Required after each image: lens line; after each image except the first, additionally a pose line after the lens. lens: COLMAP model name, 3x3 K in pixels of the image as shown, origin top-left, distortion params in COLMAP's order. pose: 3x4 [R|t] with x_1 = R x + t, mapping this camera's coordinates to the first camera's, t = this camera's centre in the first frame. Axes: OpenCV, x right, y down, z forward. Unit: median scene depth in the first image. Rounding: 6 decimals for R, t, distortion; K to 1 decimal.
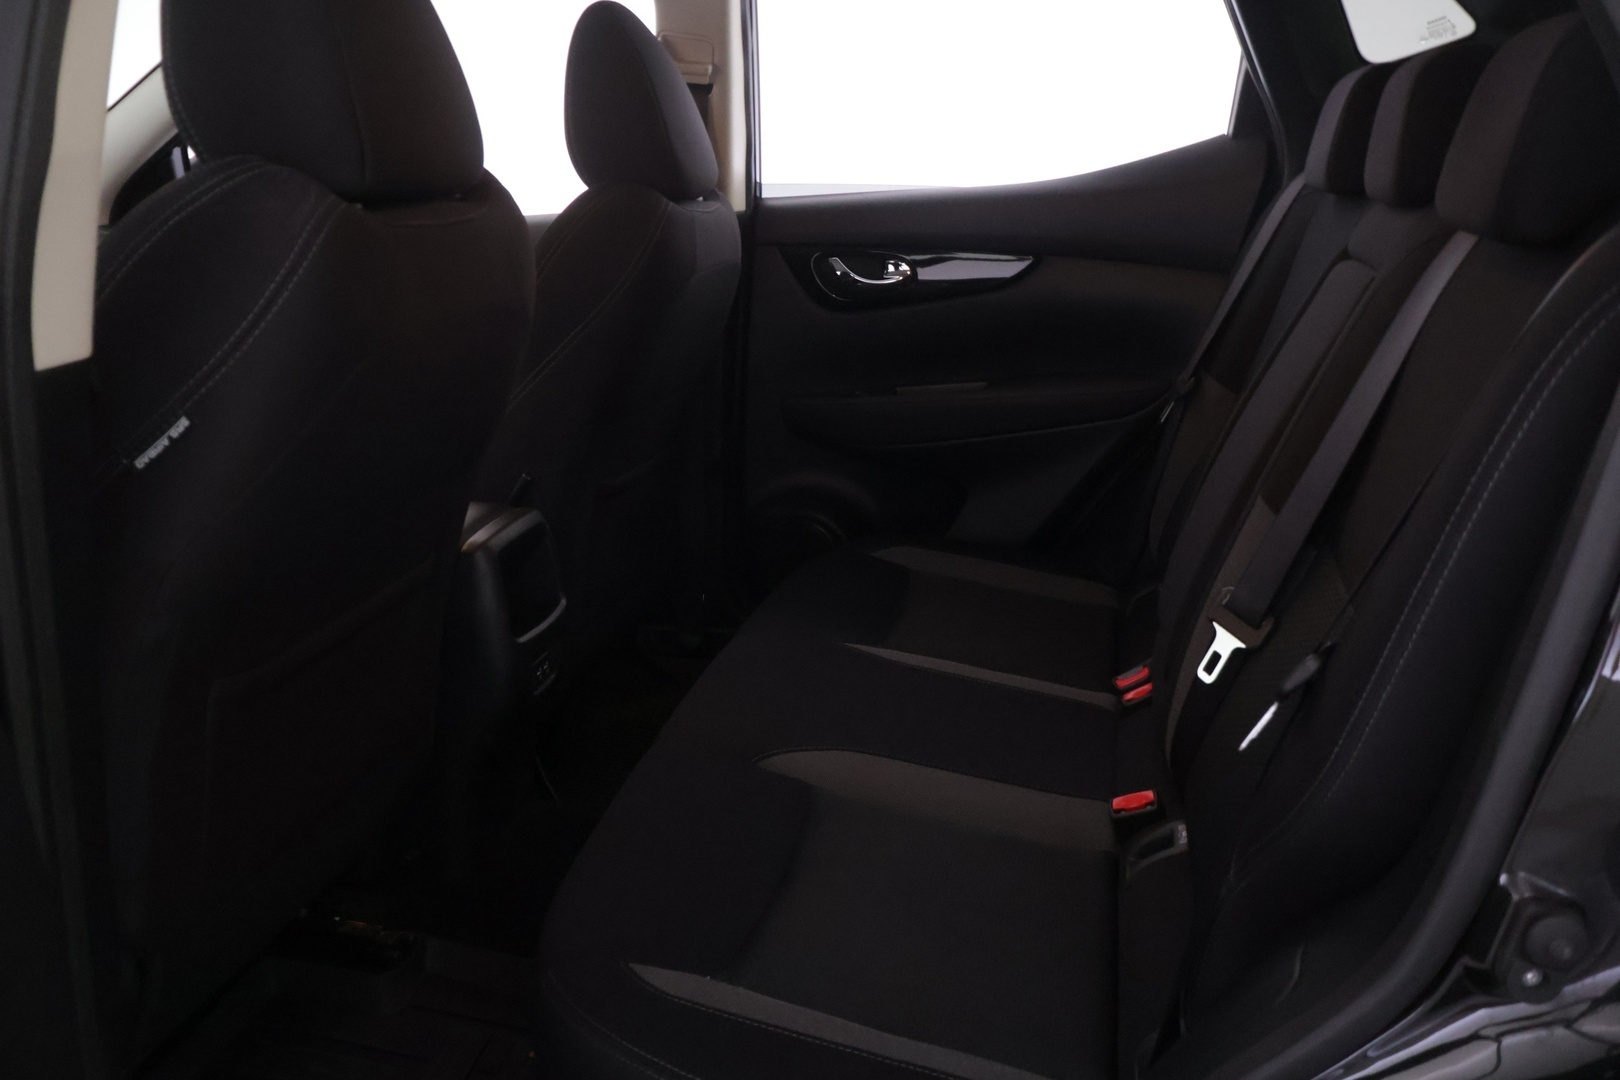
lens RADIAL K [[1335.7, 0, 804.3], [0, 1335.7, 537.9], [0, 0, 1]] dist [-0.009383, 0.006246]
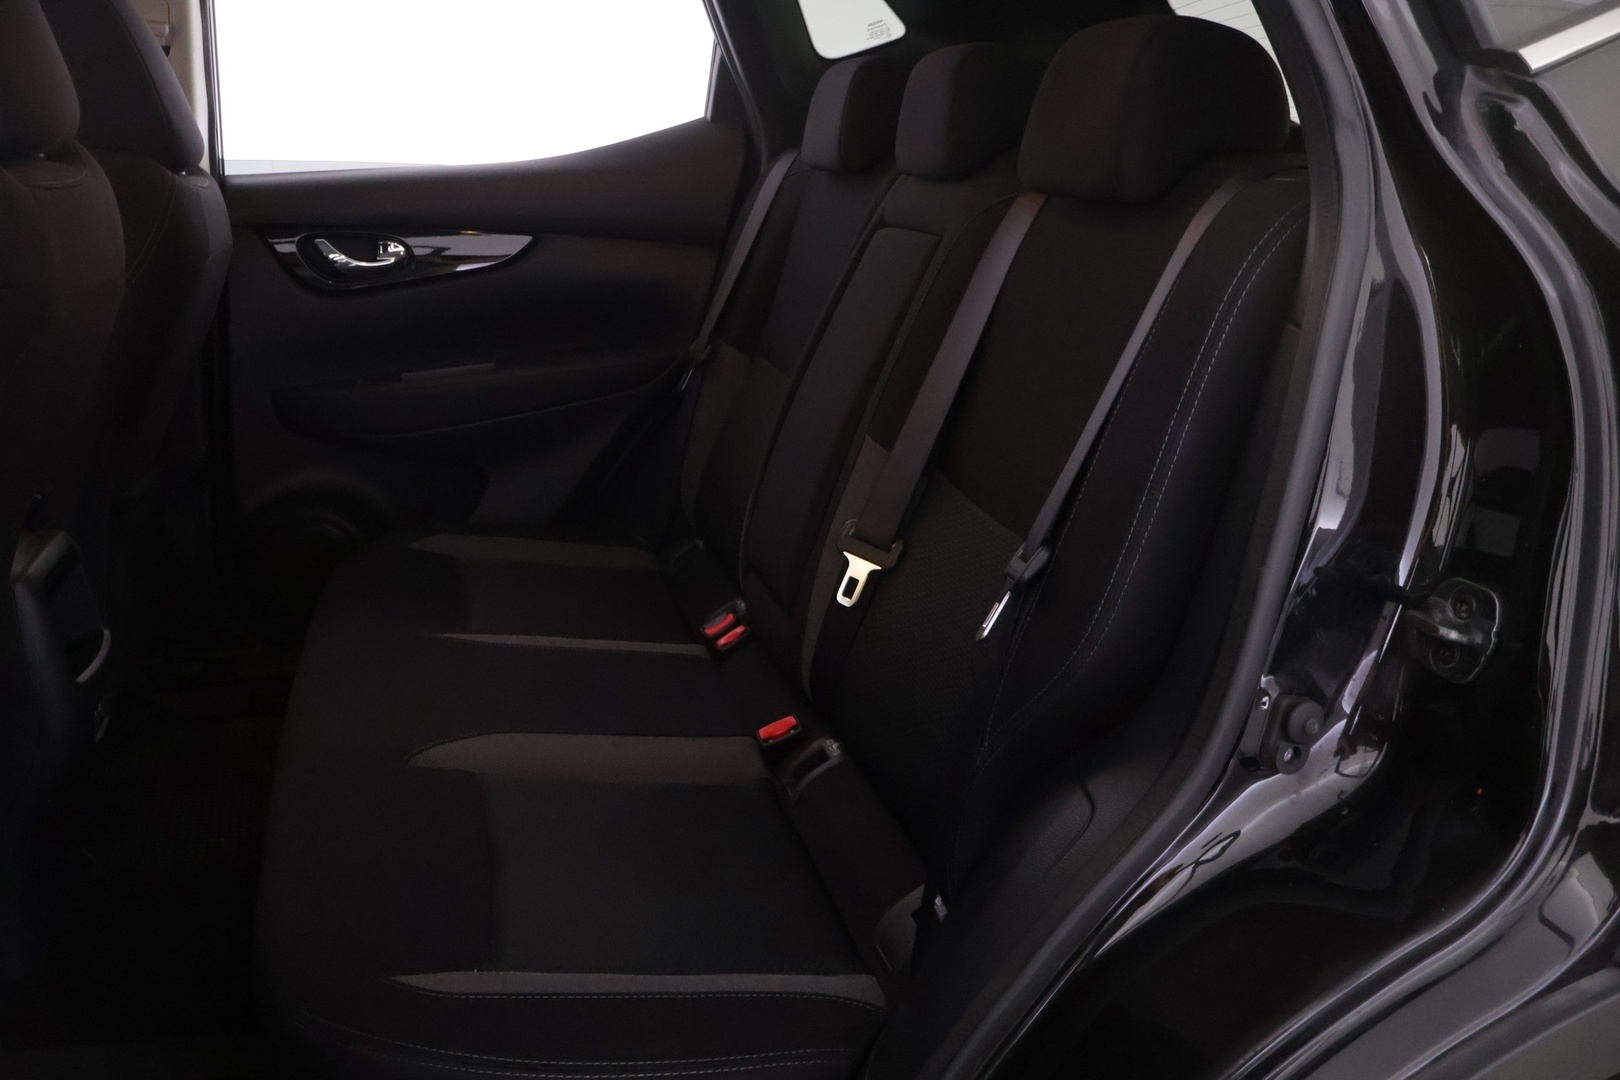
lens RADIAL K [[1335.7, 0, 804.3], [0, 1335.7, 537.9], [0, 0, 1]] dist [-0.009383, 0.006246]
pose [[0.882985, -0.113319, 0.455518, -0.152518], [0.111071, 0.993304, 0.031803, 0.008324], [-0.456072, 0.022513, 0.889658, 0.015943]]
